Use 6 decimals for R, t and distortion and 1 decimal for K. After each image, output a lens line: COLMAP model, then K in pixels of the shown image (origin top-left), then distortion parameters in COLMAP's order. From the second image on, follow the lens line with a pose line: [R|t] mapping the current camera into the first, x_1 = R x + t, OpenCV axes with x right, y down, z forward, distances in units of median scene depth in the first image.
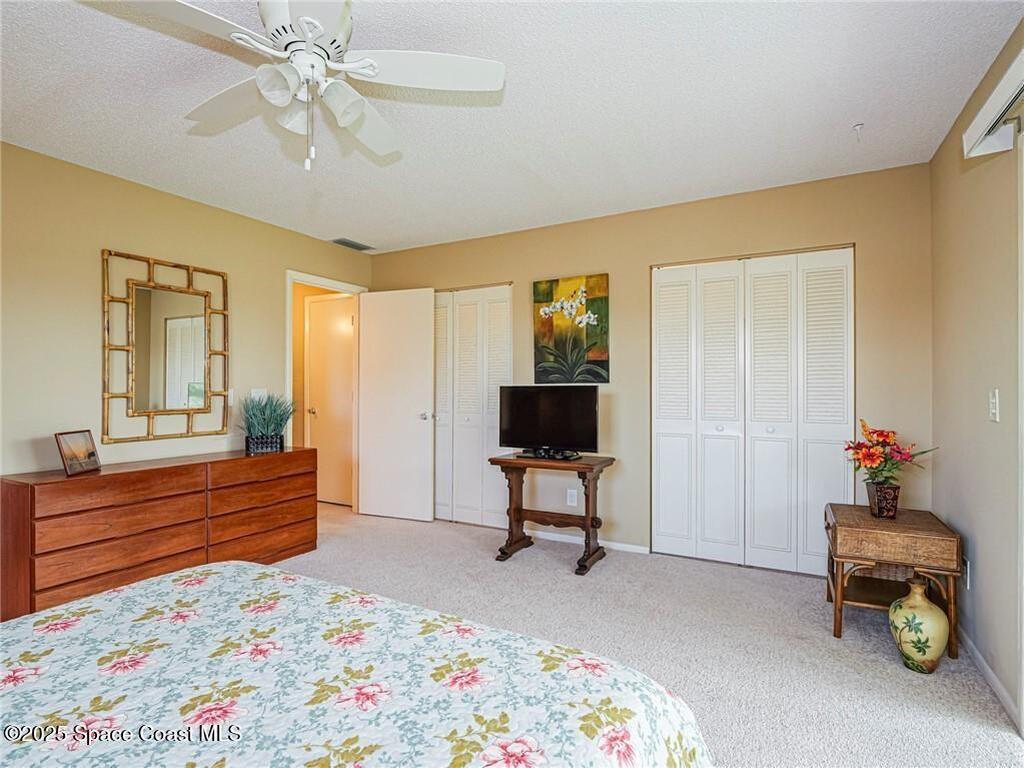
lens RADIAL K [[533.1, 0, 512.0], [0, 533.1, 384.0], [0, 0, 1]] dist [-0.000548, -0.000161]
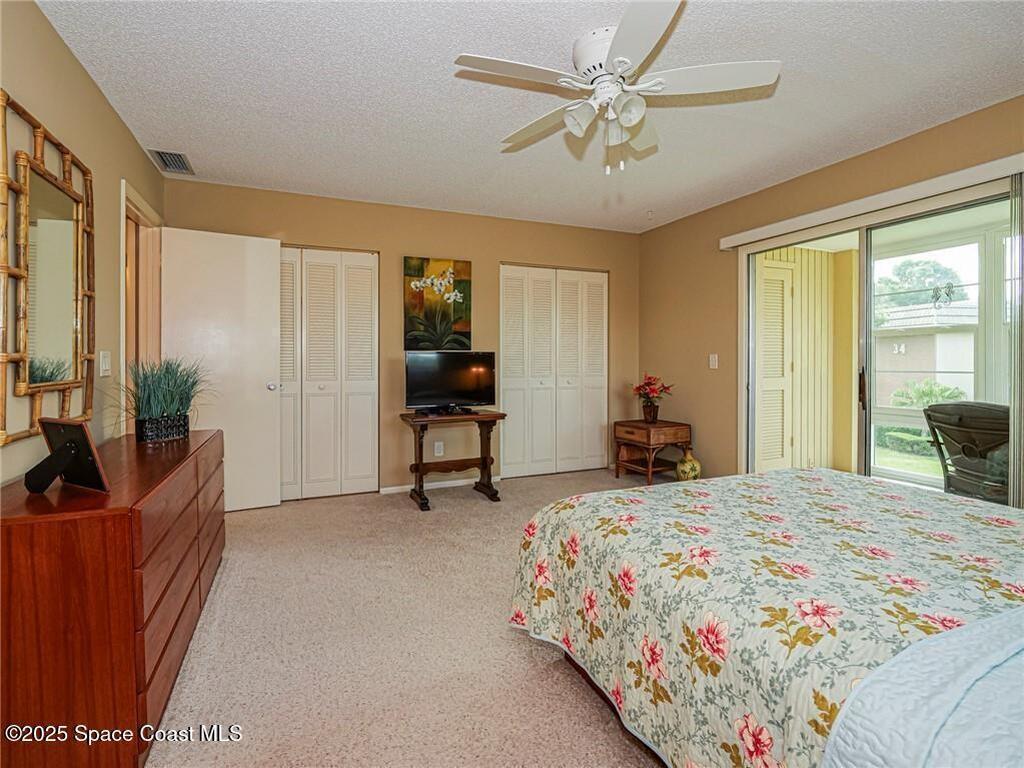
lens RADIAL K [[479.5, 0, 513.7], [0, 479.5, 356.8], [0, 0, 1]] dist [0.001999, 0.000257]
pose [[0.606197, -0.001333, 0.795313, -0.629769], [-0.006077, 0.999962, 0.006308, 0.005362], [-0.795291, -0.008657, 0.606166, 0.243055]]
